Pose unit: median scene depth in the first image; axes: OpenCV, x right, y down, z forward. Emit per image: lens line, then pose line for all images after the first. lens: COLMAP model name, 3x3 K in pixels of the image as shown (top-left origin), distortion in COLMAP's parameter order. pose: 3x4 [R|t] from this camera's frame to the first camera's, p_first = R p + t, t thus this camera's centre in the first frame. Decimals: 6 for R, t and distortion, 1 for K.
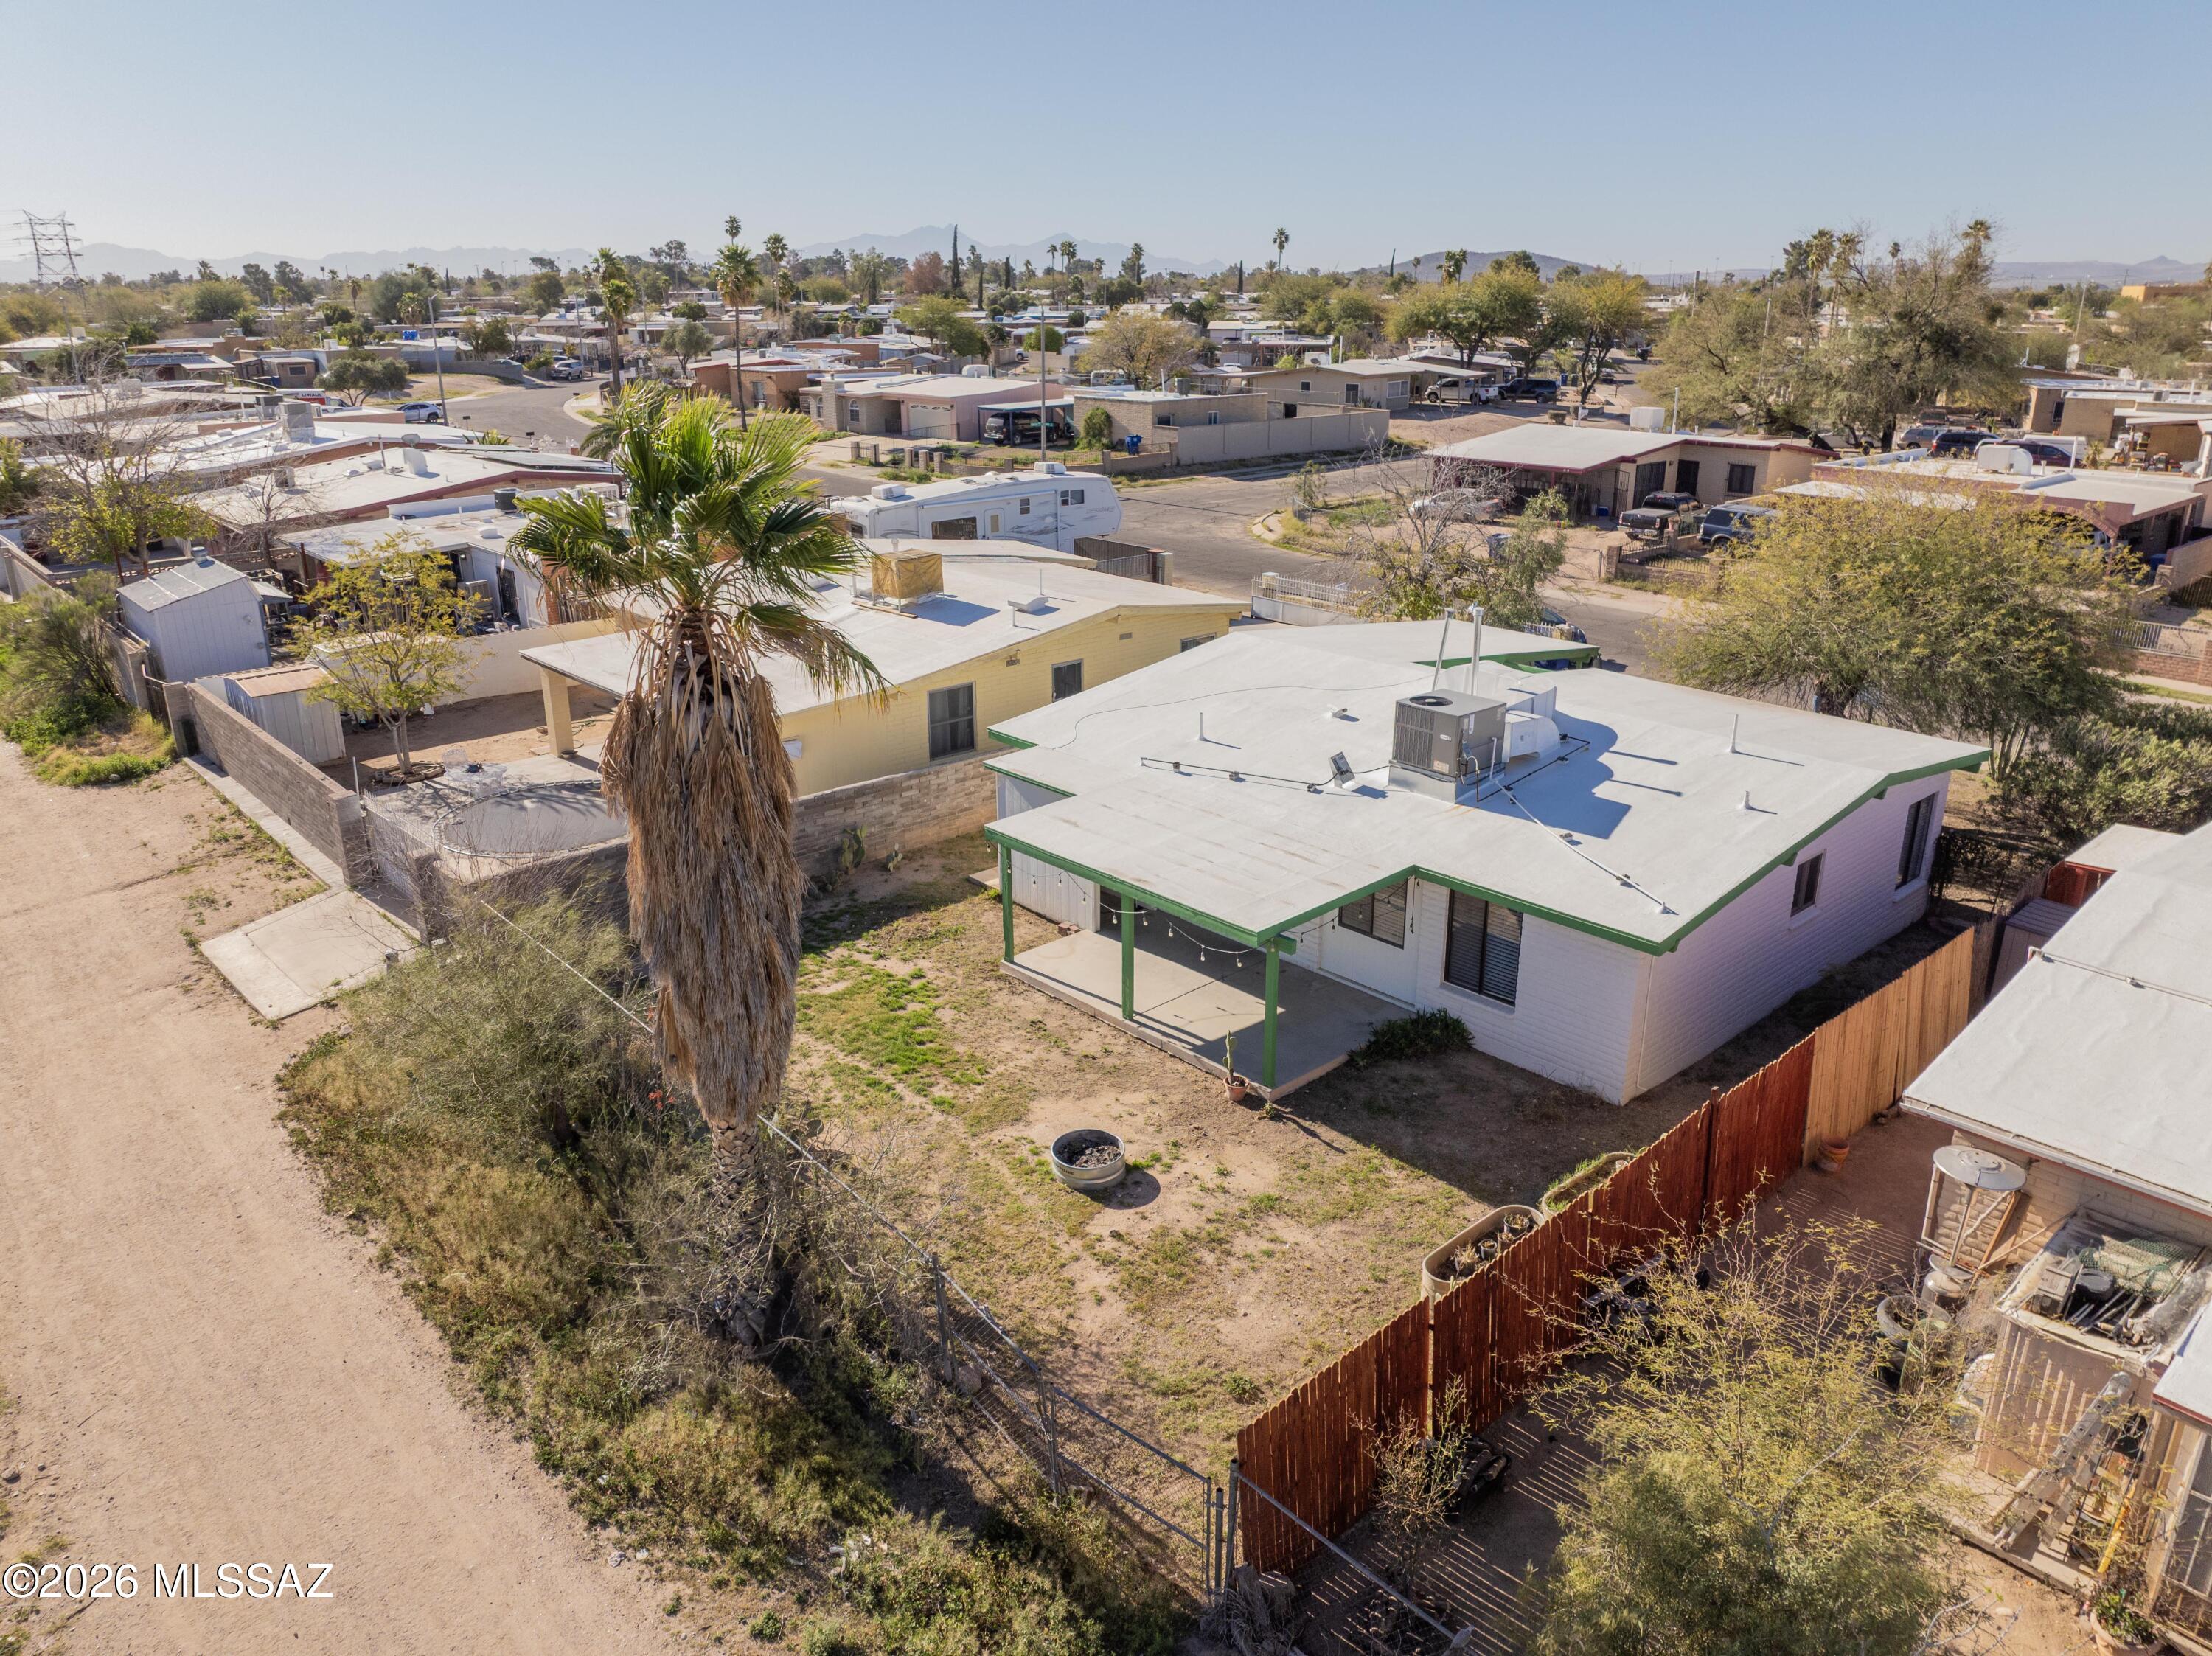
lens RADIAL K [[1559.5, 0, 1106.0], [0, 1559.5, 828.0], [0, 0, 1]] dist [-0.040239, 0.005270]
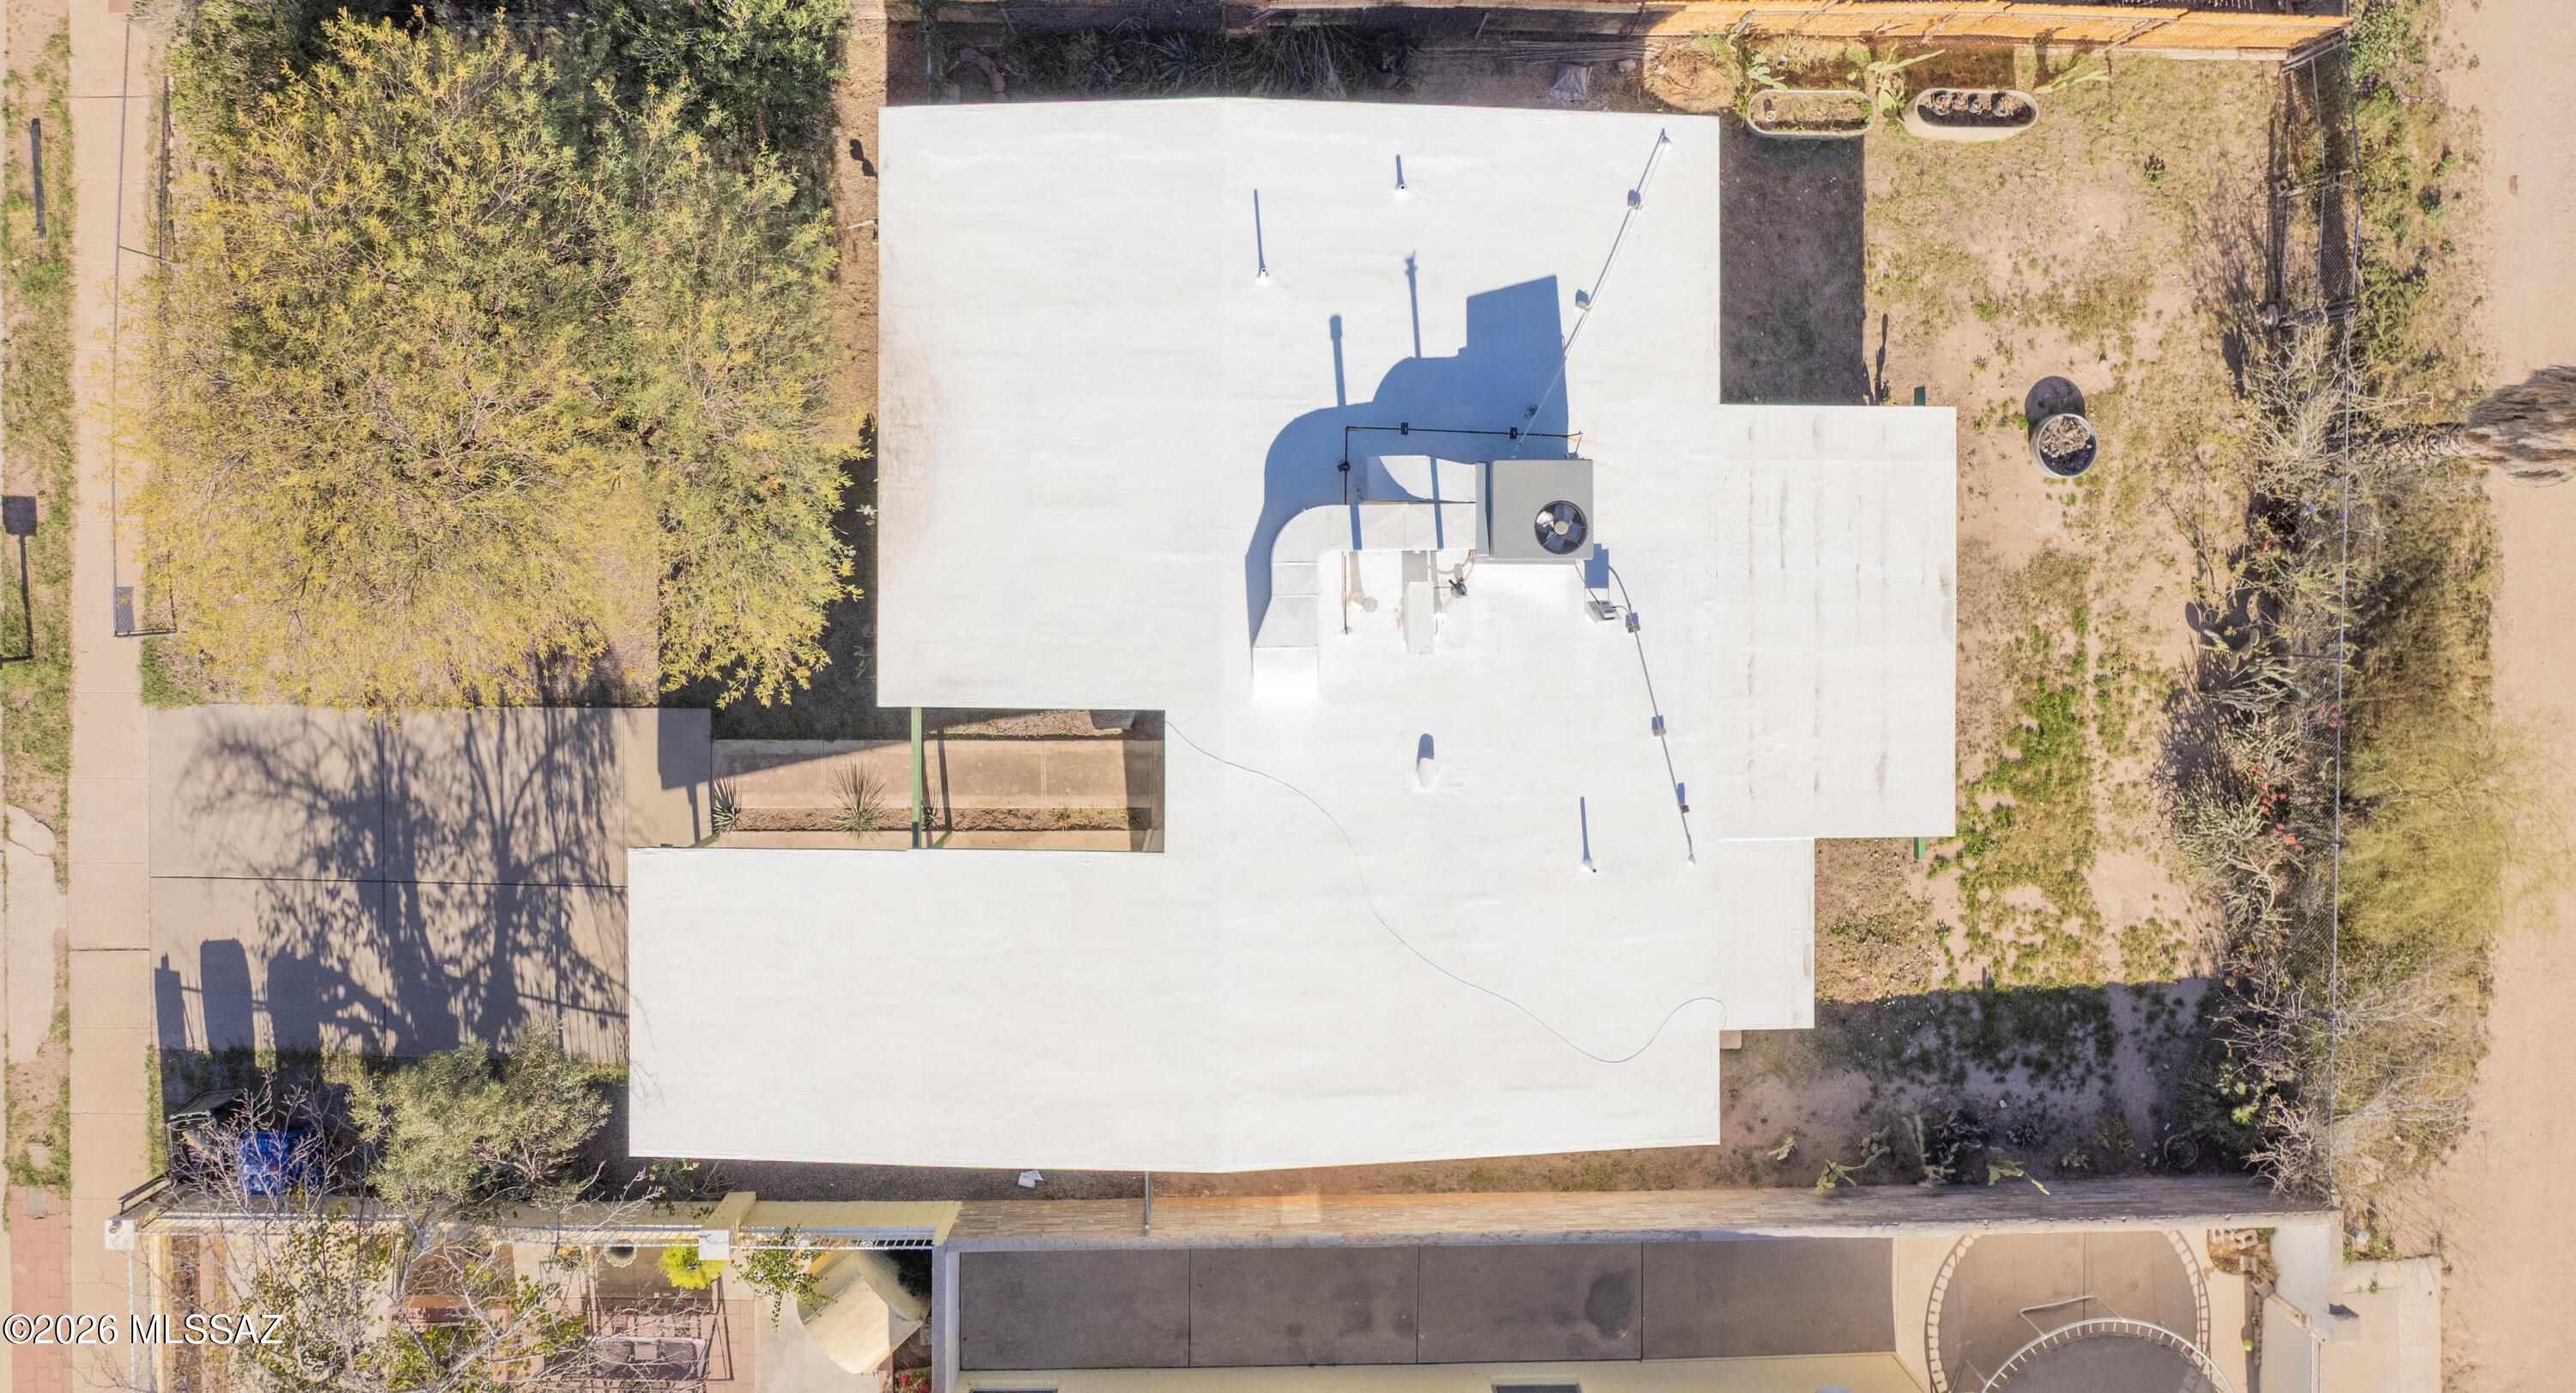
lens RADIAL K [[1789.7, 0, 1290.5], [0, 1789.7, 578.5], [0, 0, 1]] dist [0.000071, -0.055691]
pose [[-0.746968, -0.664485, -0.022336, 0.307668], [0.196971, -0.253258, 0.947134, -0.956332], [-0.635013, 0.703079, 0.320060, 0.795546]]
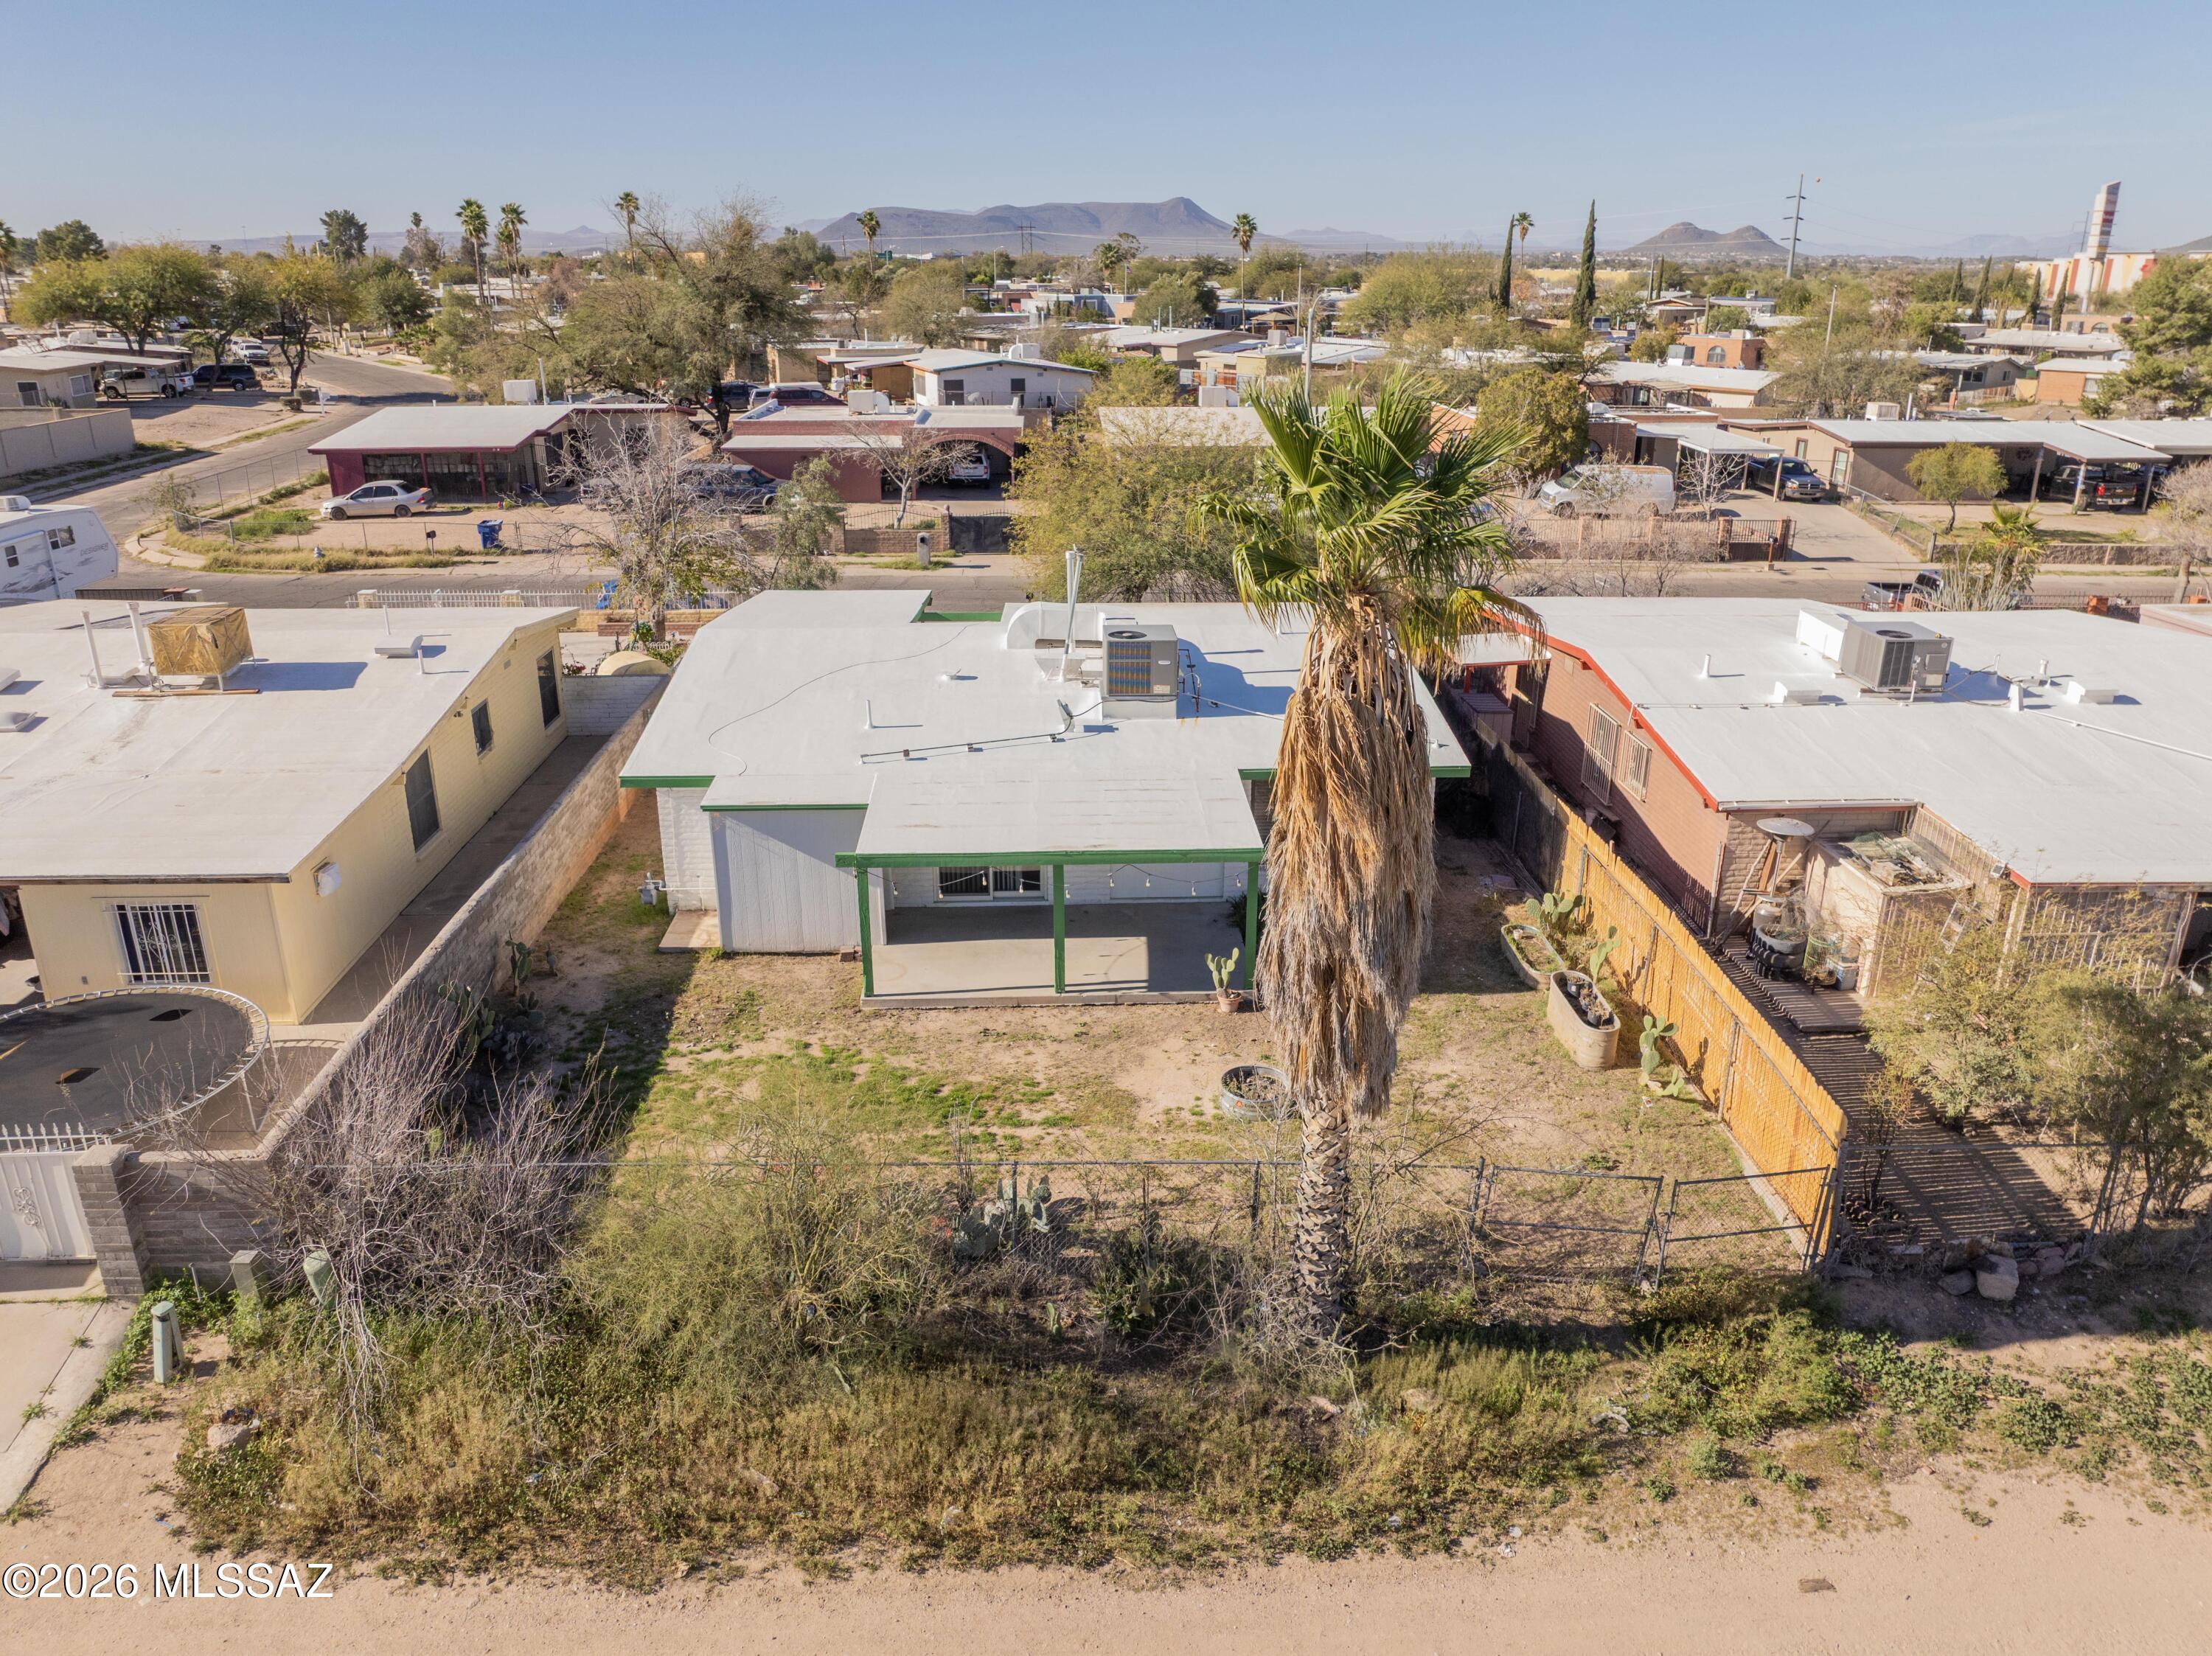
lens RADIAL K [[1559.5, 0, 1106.0], [0, 1559.5, 828.0], [0, 0, 1]] dist [-0.040239, 0.005270]
pose [[0.634325, -0.262378, 0.727179, -0.624541], [0.249754, 0.959754, 0.128431, -0.093775], [-0.731611, 0.100149, 0.674326, 0.274456]]
